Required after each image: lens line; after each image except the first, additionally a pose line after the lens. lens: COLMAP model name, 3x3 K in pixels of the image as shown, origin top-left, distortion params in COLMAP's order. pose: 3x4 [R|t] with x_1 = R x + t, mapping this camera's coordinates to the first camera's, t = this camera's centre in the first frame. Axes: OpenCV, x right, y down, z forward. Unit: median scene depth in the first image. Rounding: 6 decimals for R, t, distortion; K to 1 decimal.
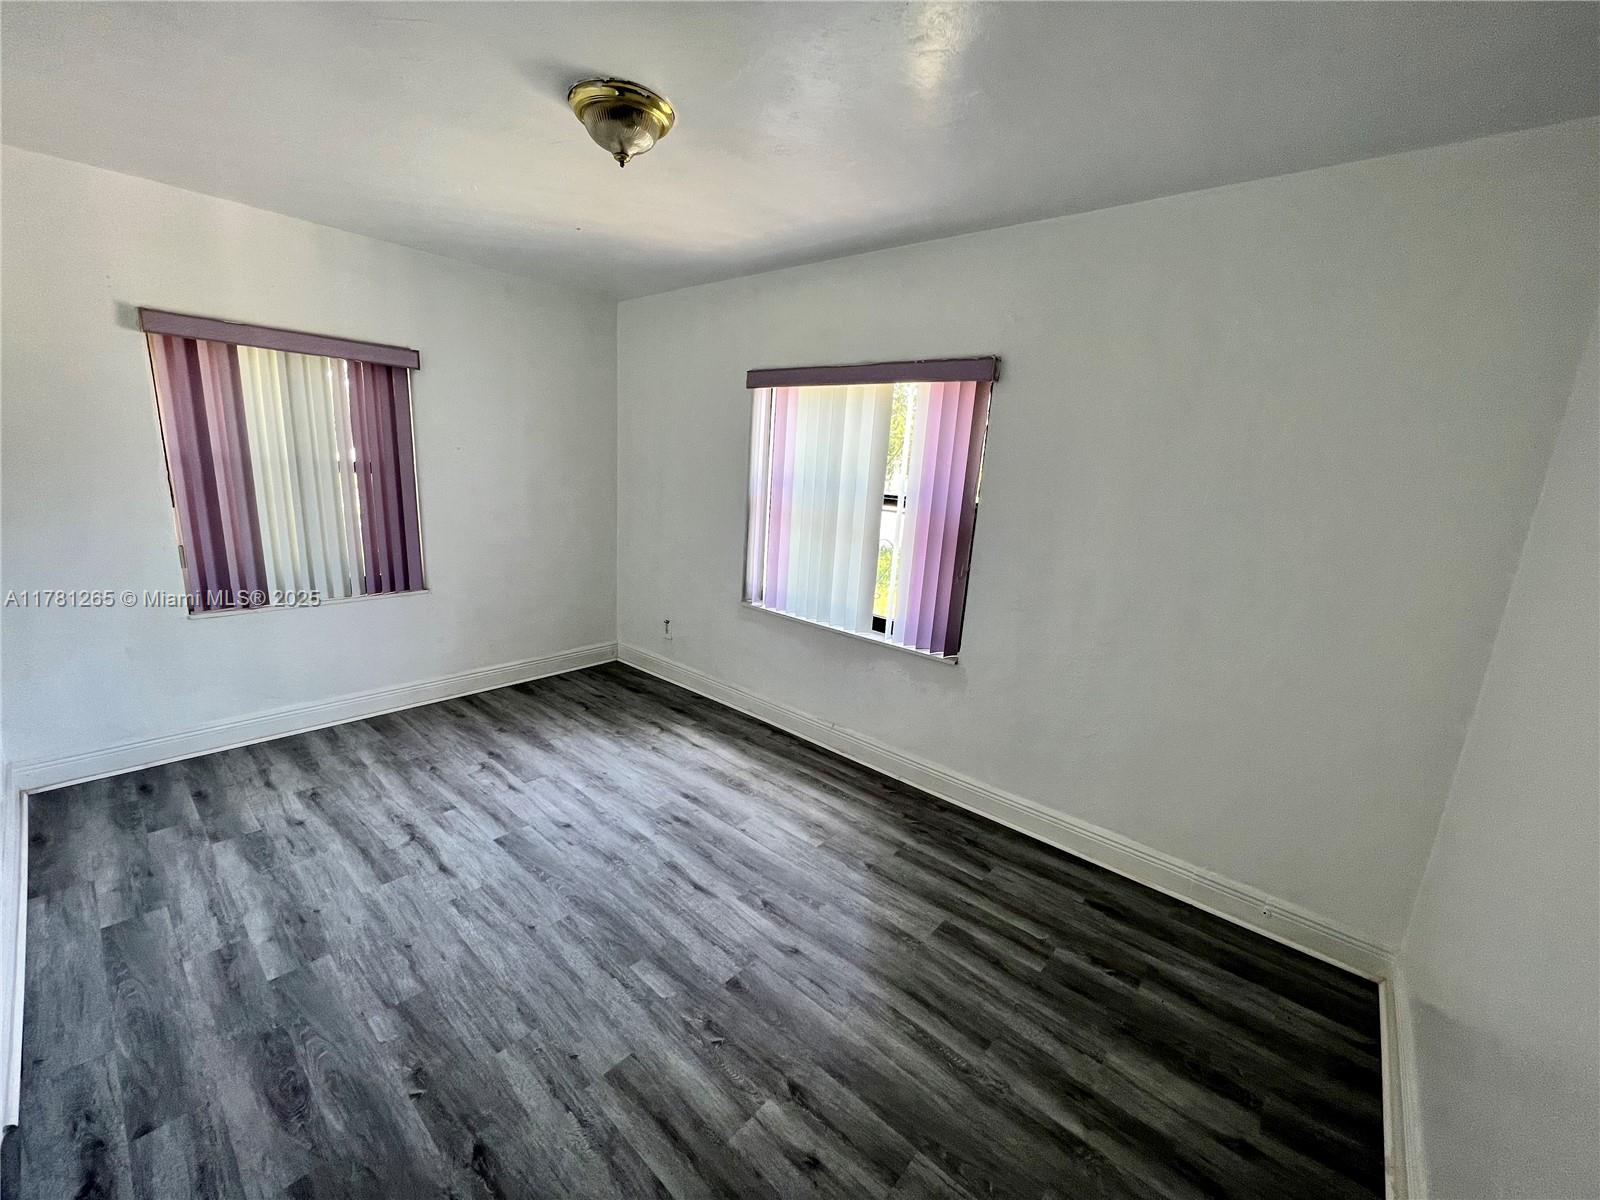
lens RADIAL K [[632.4, 0, 800.0], [0, 632.4, 600.0], [0, 0, 1]] dist [0.000642, 0.000258]
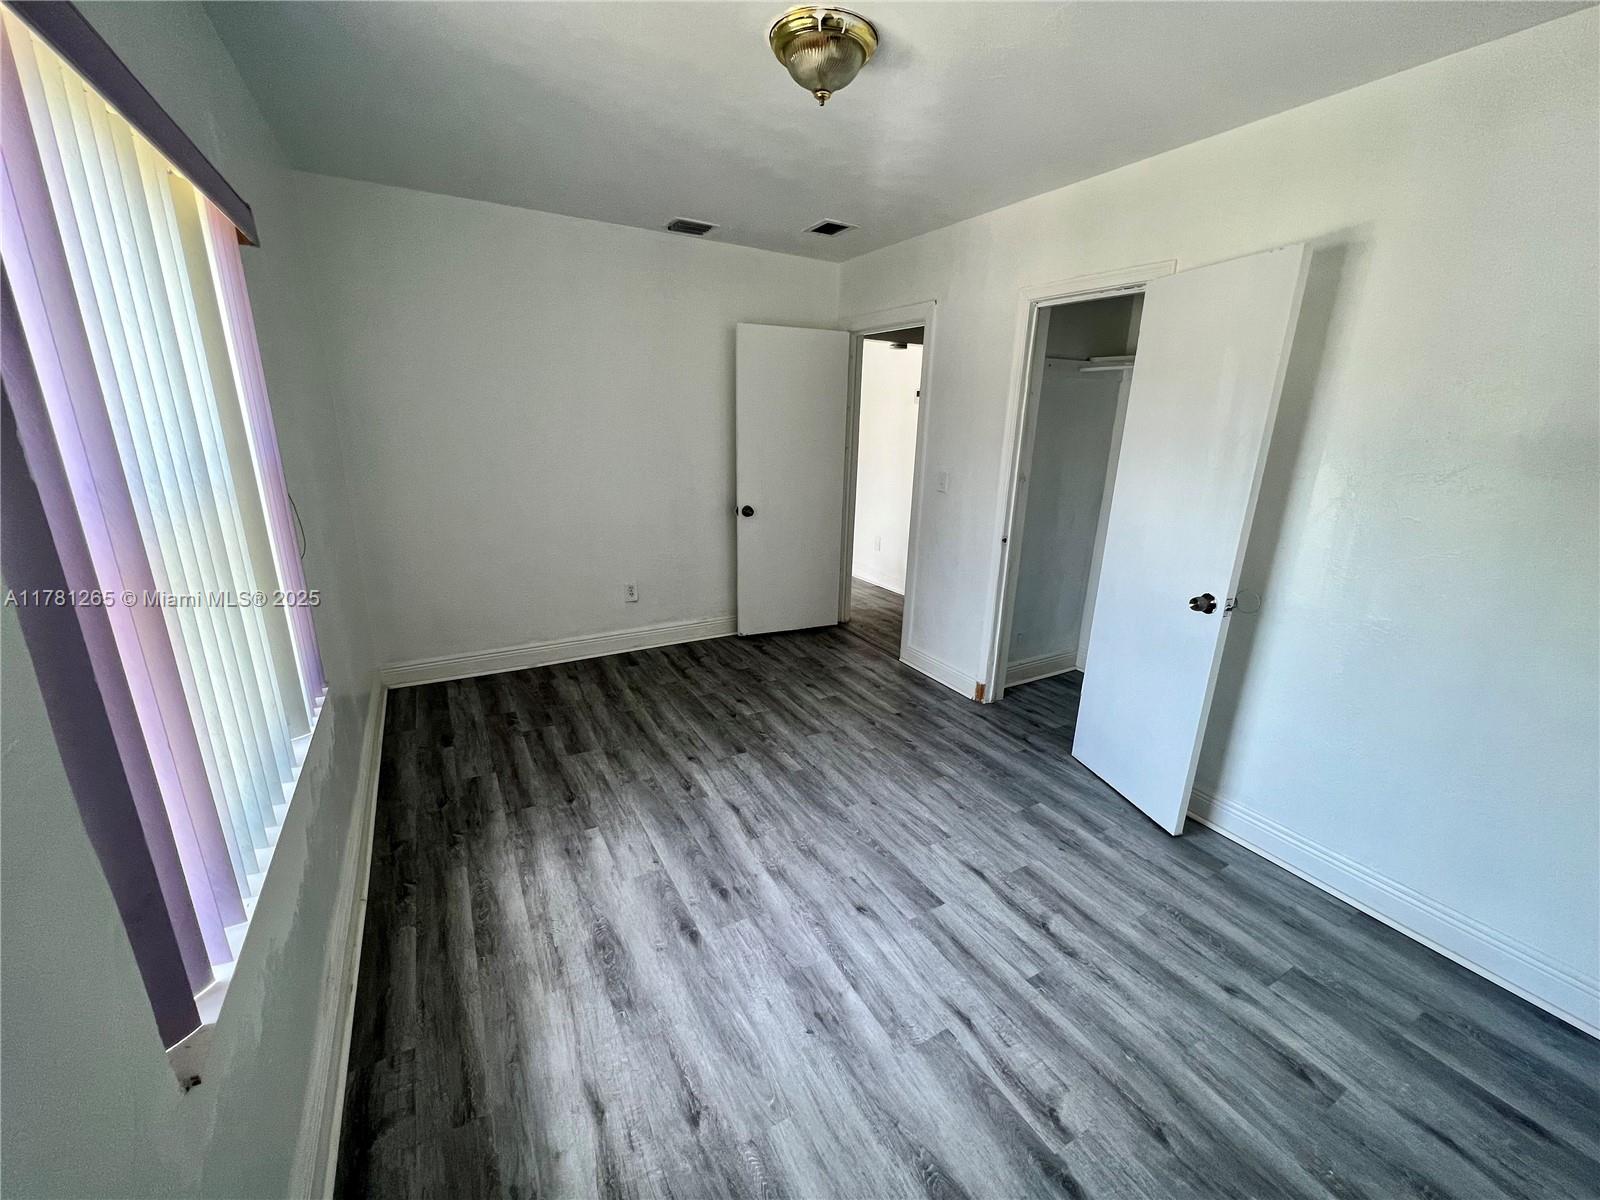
lens RADIAL K [[632.4, 0, 800.0], [0, 632.4, 600.0], [0, 0, 1]] dist [0.000642, 0.000258]
pose [[-0.939129, -0.174156, 0.296152, -0.508120], [-0.006793, 0.871243, 0.490806, -0.384168], [-0.343497, 0.458918, -0.819392, 1.635193]]
